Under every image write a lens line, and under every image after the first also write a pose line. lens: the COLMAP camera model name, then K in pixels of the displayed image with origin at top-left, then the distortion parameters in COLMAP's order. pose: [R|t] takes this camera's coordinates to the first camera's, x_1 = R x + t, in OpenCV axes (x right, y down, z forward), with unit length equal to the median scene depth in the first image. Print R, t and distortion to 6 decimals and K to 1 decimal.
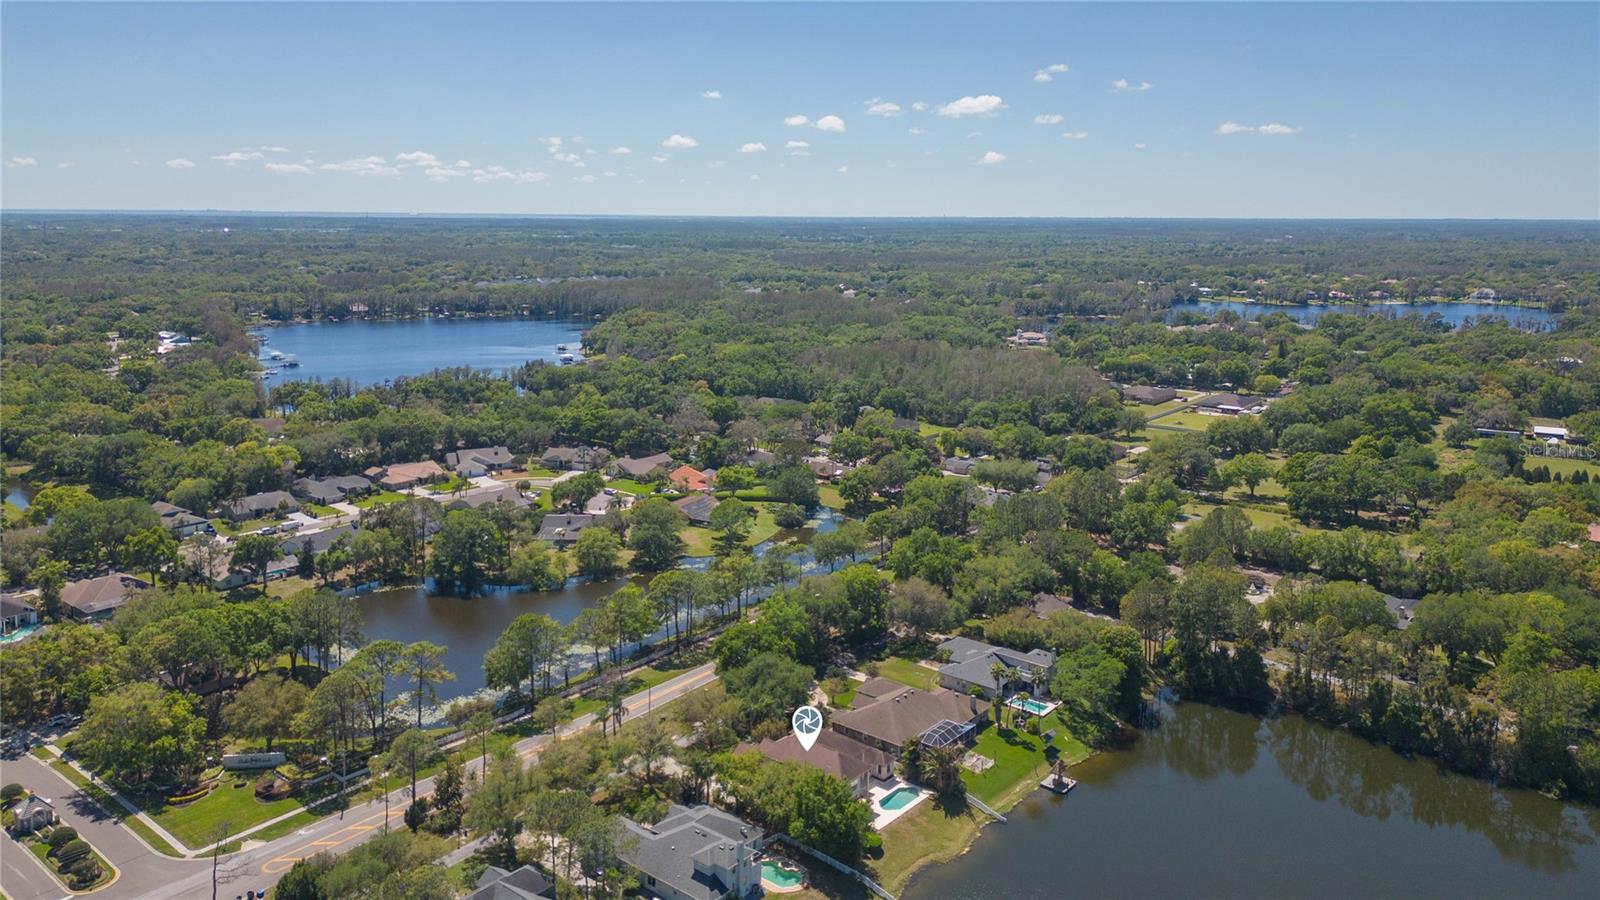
lens RADIAL K [[1156.3, 0, 818.6], [0, 1156.3, 417.2], [0, 0, 1]] dist [0.051602, -0.024313]
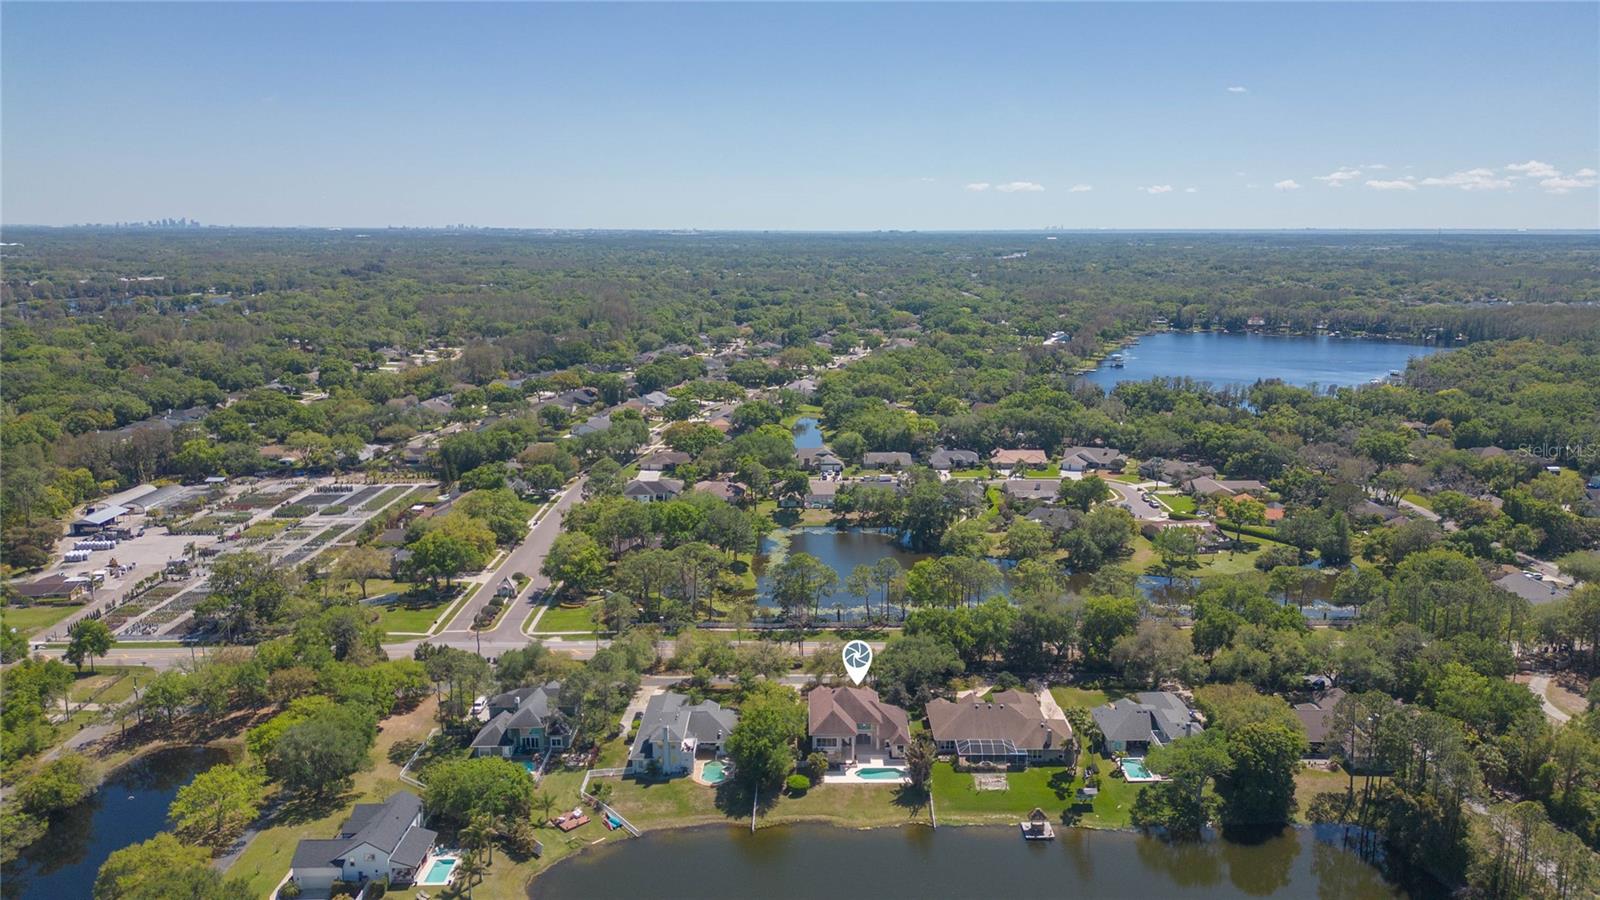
lens RADIAL K [[1156.3, 0, 840.4], [0, 1156.3, 426.4], [0, 0, 1]] dist [0.051602, -0.024313]
pose [[0.642792, 0.128108, -0.755253, 0.155524], [-0.133246, 0.989586, 0.054451, -0.008303], [0.754363, 0.065634, 0.653168, 0.047347]]
